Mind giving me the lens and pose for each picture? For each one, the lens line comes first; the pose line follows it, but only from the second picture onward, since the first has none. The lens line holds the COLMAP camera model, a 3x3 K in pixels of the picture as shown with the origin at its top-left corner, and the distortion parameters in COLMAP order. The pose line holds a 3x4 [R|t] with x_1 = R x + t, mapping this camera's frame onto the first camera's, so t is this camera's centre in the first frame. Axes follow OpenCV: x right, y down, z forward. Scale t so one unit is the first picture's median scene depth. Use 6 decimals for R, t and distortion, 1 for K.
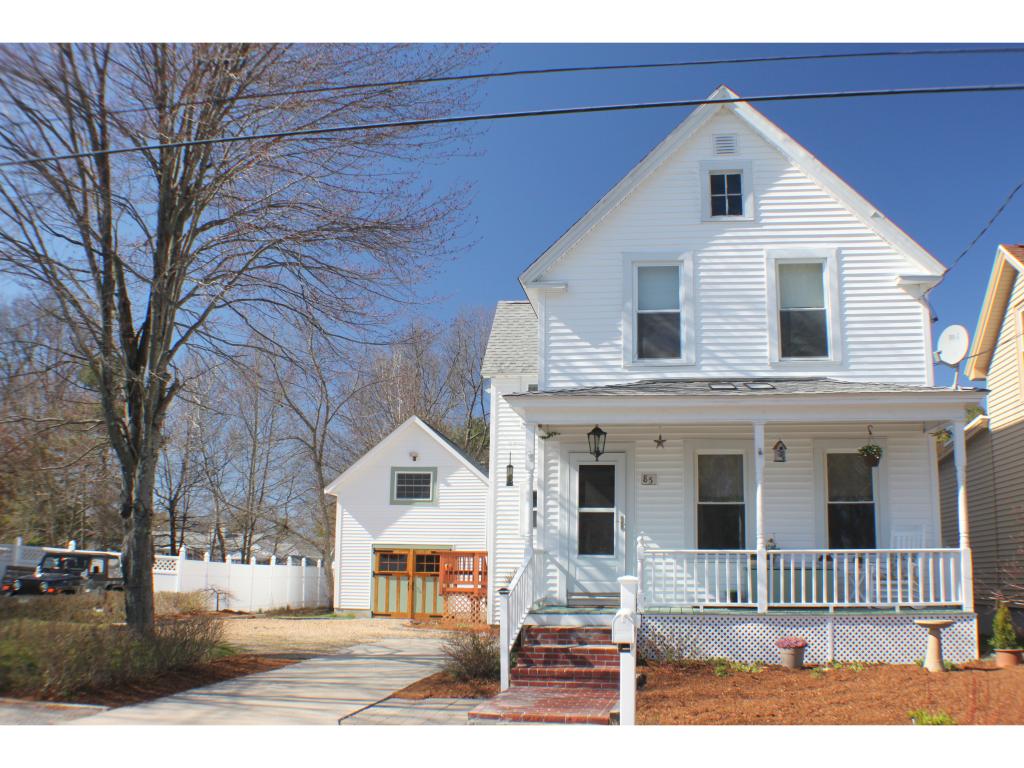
lens RADIAL K [[1008.8, 0, 512.0], [0, 1008.8, 384.0], [0, 0, 1]] dist [-0.147760, 0.028931]
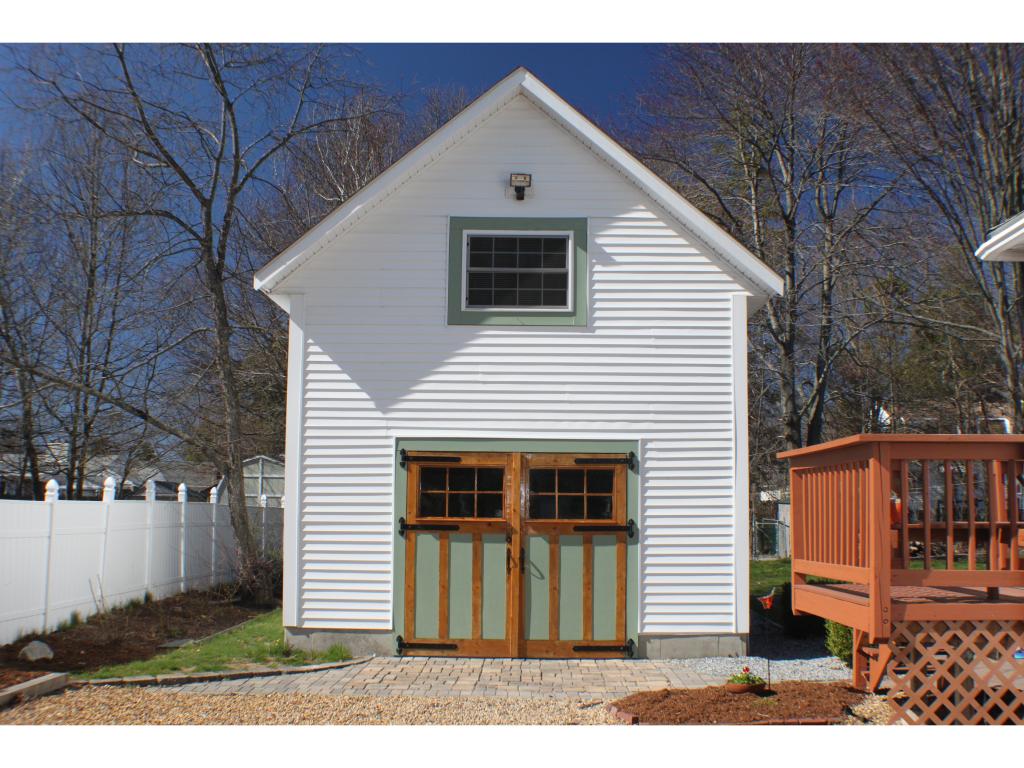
lens RADIAL K [[1045.7, 0, 512.0], [0, 1045.7, 384.0], [0, 0, 1]] dist [-0.088989, 0.002601]
pose [[0.993672, 0.008608, 0.111991, -0.139996], [-0.016685, 0.997309, 0.071387, 0.114733], [-0.111075, -0.072804, 0.991142, 0.643000]]
